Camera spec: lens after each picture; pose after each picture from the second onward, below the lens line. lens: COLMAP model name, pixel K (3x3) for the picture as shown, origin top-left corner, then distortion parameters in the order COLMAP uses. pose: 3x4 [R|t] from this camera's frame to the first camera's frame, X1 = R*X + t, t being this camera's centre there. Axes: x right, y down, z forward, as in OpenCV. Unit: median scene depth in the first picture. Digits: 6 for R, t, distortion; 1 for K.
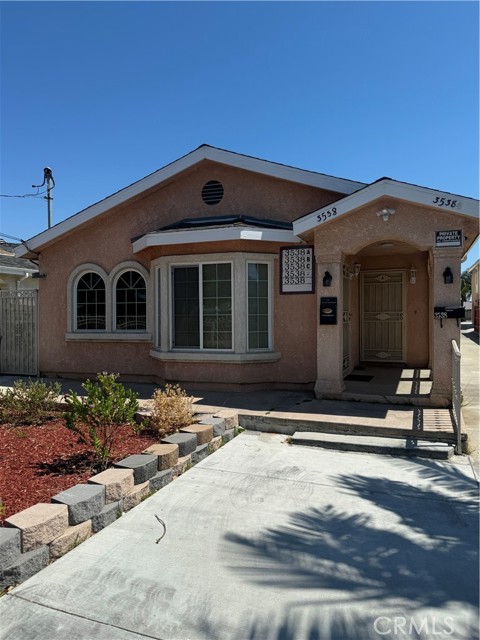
lens RADIAL K [[465.8, 0, 239.0], [0, 465.8, 320.2], [0, 0, 1]] dist [0.073195, -0.010492]
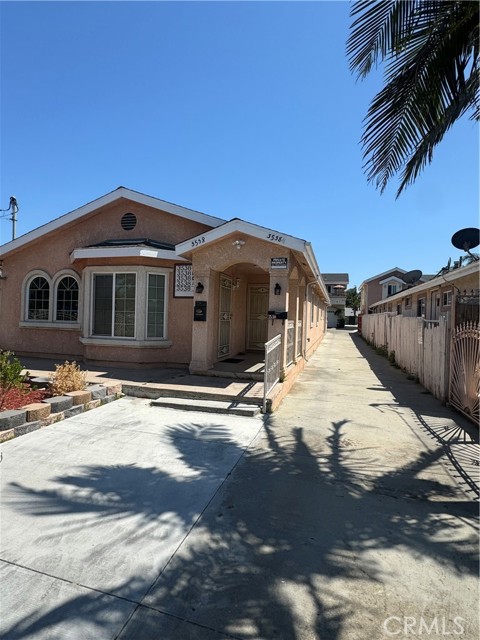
lens RADIAL K [[349.2, 0, 238.4], [0, 349.2, 316.2], [0, 0, 1]] dist [-0.003412, 0.001612]
pose [[0.995950, 0.034932, 0.082847, 0.203258], [-0.034071, 0.999350, -0.011785, 0.003103], [-0.083204, 0.008914, 0.996493, -0.035361]]
